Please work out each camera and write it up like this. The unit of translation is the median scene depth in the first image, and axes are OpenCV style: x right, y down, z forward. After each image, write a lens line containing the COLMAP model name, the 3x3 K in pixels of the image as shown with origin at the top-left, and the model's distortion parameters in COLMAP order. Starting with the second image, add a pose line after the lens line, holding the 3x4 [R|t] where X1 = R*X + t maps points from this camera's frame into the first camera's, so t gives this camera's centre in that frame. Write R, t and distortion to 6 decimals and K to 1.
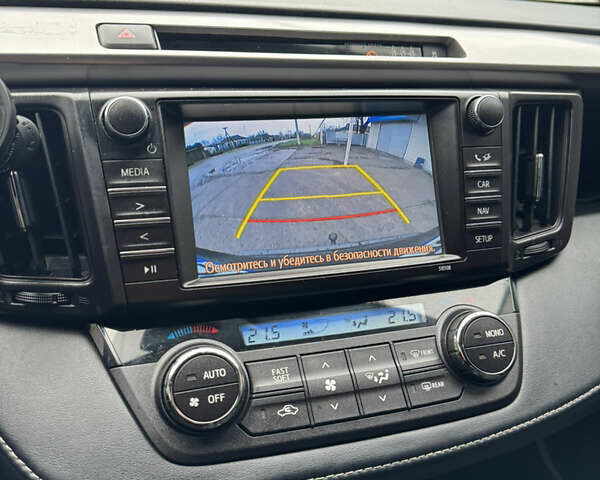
lens RADIAL K [[559.1, 0, 298.3], [0, 559.1, 244.7], [0, 0, 1]] dist [0.159892, -0.302403]
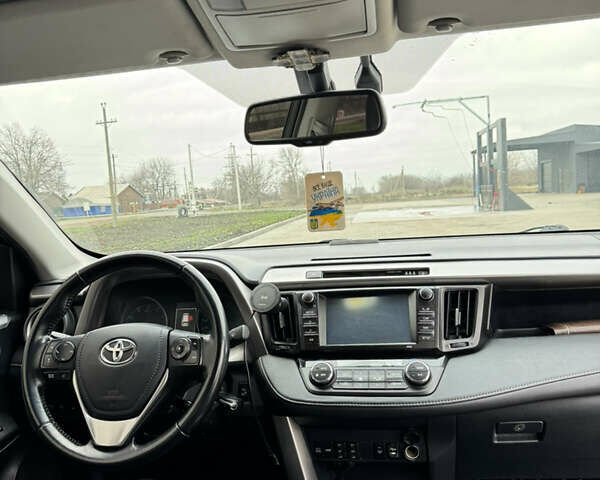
lens RADIAL K [[559.1, 0, 298.3], [0, 559.1, 244.7], [0, 0, 1]] dist [0.159892, -0.302403]
pose [[0.876412, -0.070541, -0.476368, 1.348739], [-0.090712, 0.947321, -0.307171, 0.555950], [0.472942, 0.312420, 0.823844, -2.063354]]
